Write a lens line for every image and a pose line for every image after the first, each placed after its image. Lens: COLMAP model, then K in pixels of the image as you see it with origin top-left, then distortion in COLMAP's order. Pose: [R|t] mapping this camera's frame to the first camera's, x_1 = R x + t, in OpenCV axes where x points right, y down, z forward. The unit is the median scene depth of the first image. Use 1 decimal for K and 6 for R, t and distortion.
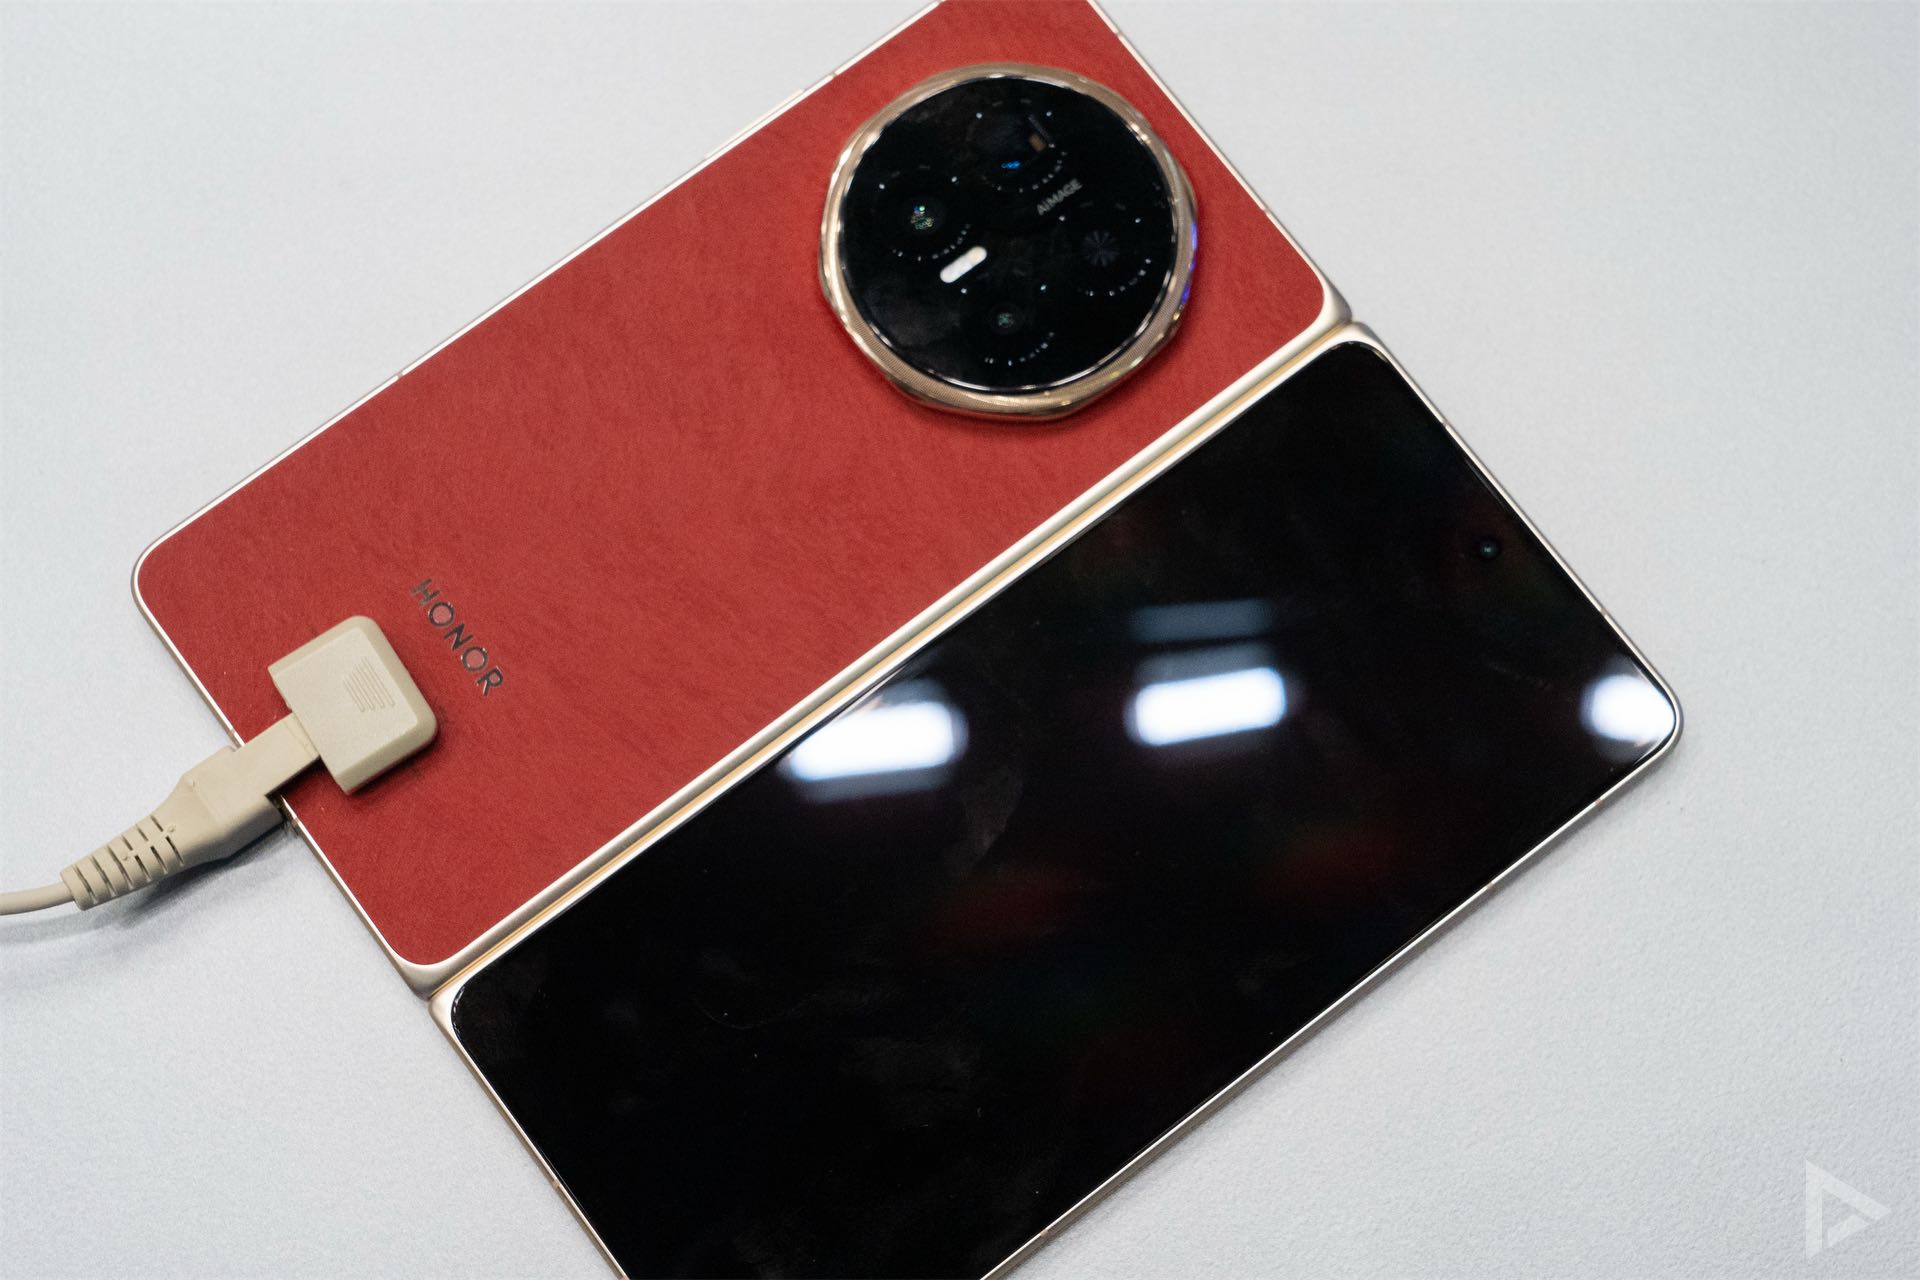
lens RADIAL K [[2891.2, 0, 960.0], [0, 2891.2, 640.0], [0, 0, 1]] dist [0.024272, 0.036237]
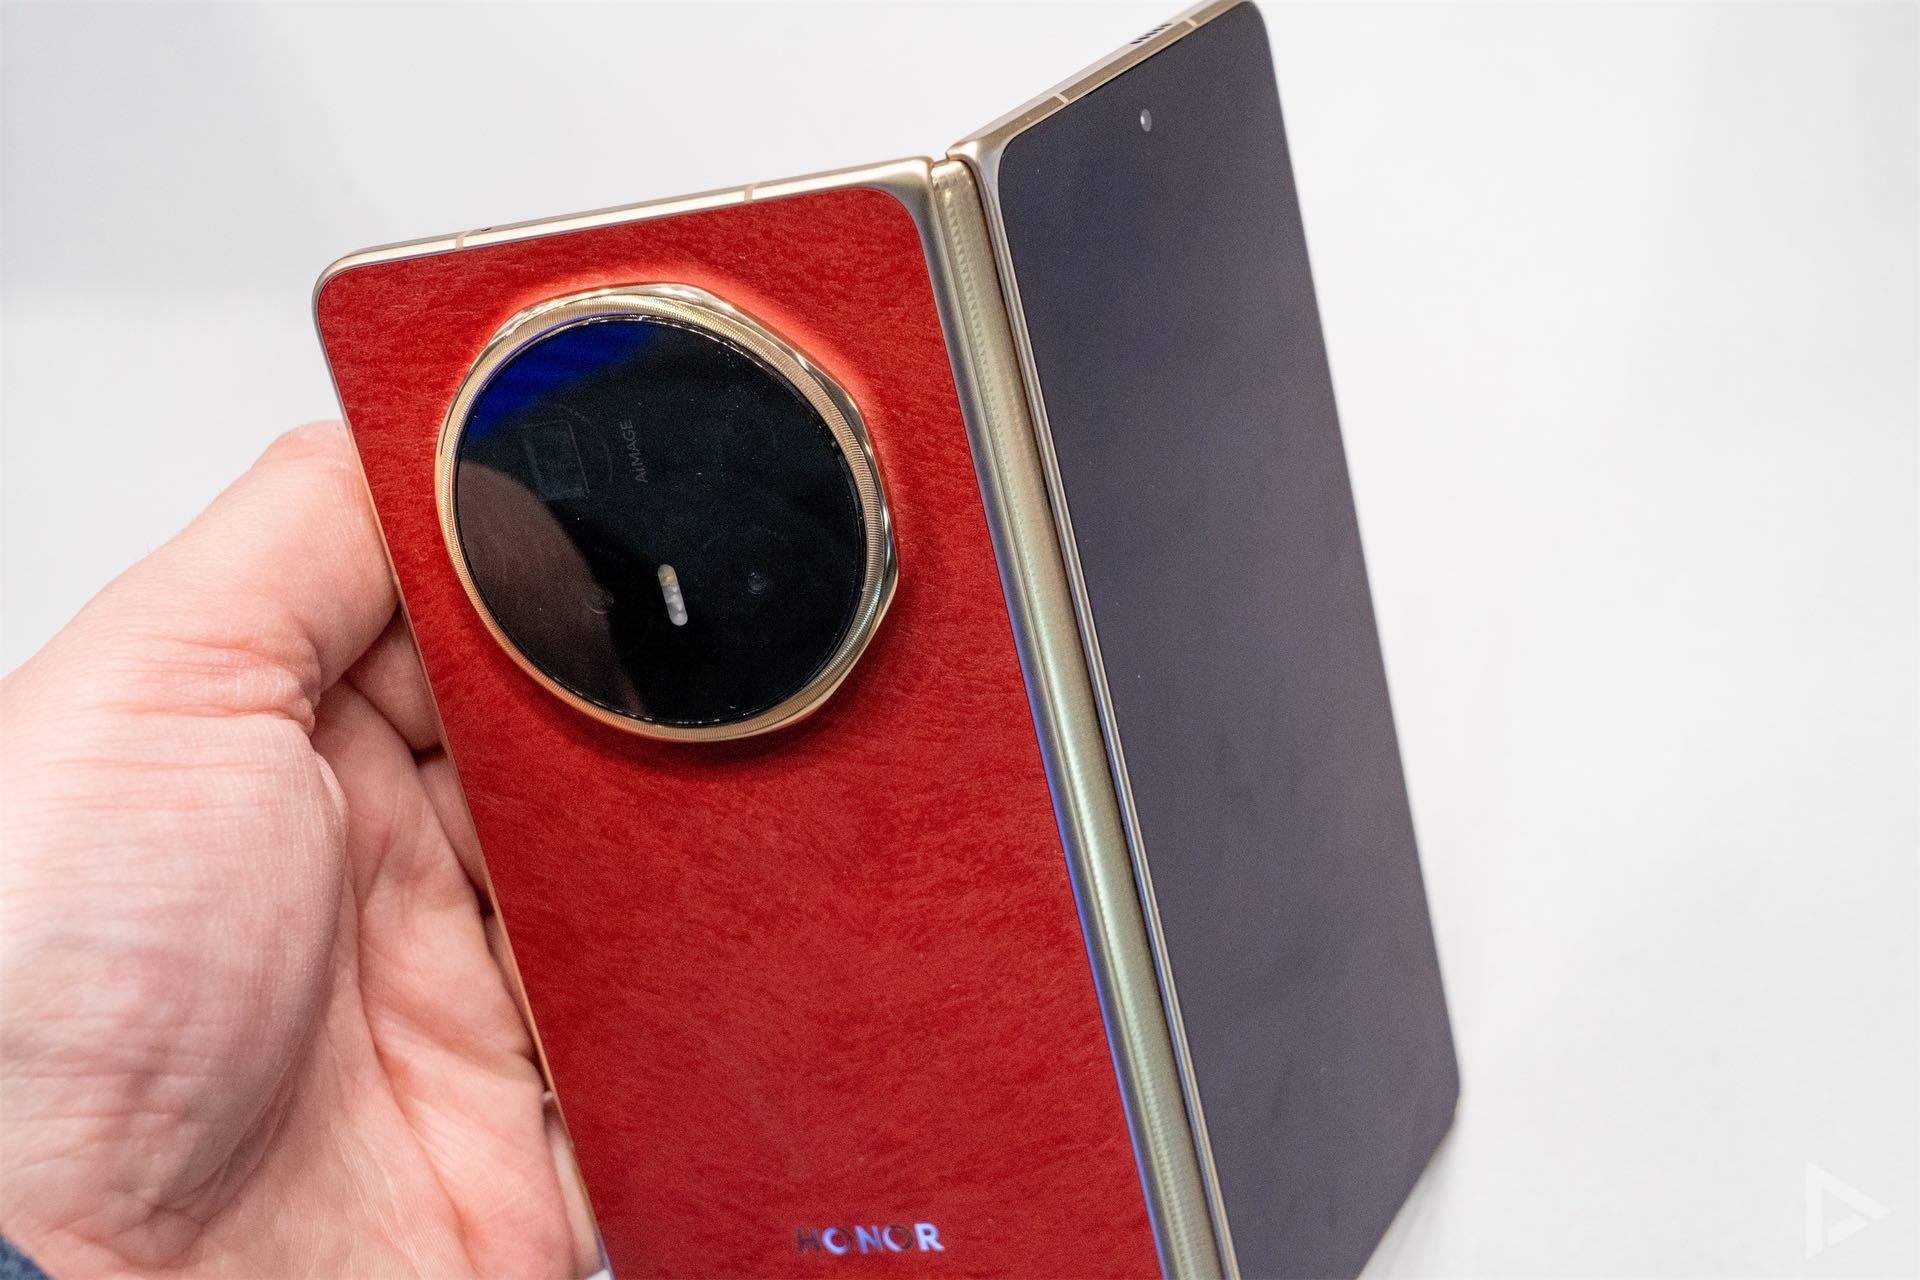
lens RADIAL K [[2891.2, 0, 960.0], [0, 2891.2, 640.0], [0, 0, 1]] dist [0.024272, 0.036237]
pose [[0.391439, -0.792121, -0.468316, 0.390419], [0.918956, 0.362996, 0.154124, -0.175299], [0.047912, -0.490691, 0.870015, 0.315906]]
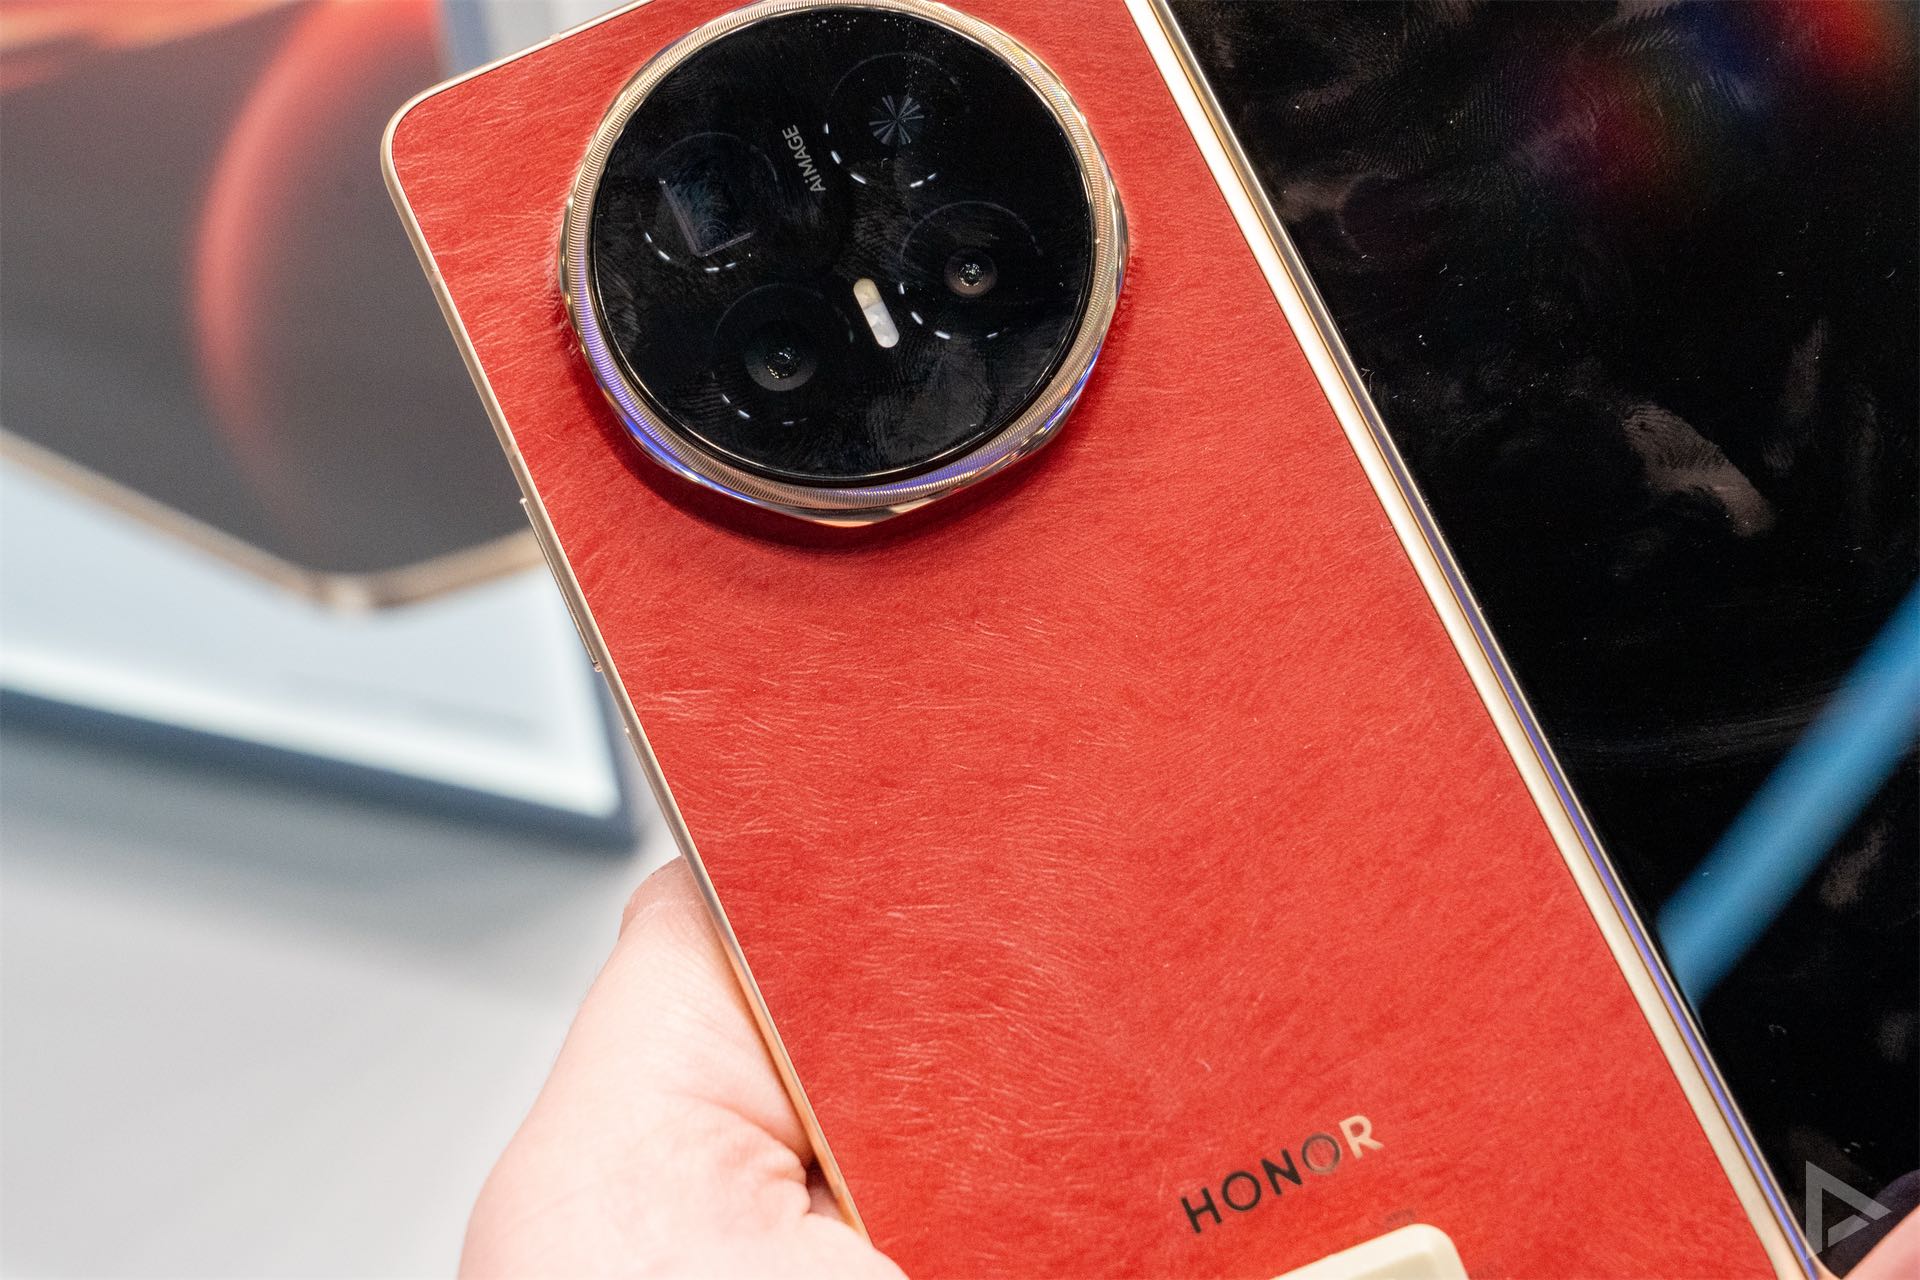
lens RADIAL K [[2891.2, 0, 960.0], [0, 2891.2, 640.0], [0, 0, 1]] dist [0.024272, 0.036237]
pose [[0.214477, -0.954075, 0.209141, -0.207245], [0.952511, 0.251694, 0.171383, -0.207616], [-0.216152, 0.162451, 0.962750, 0.365264]]
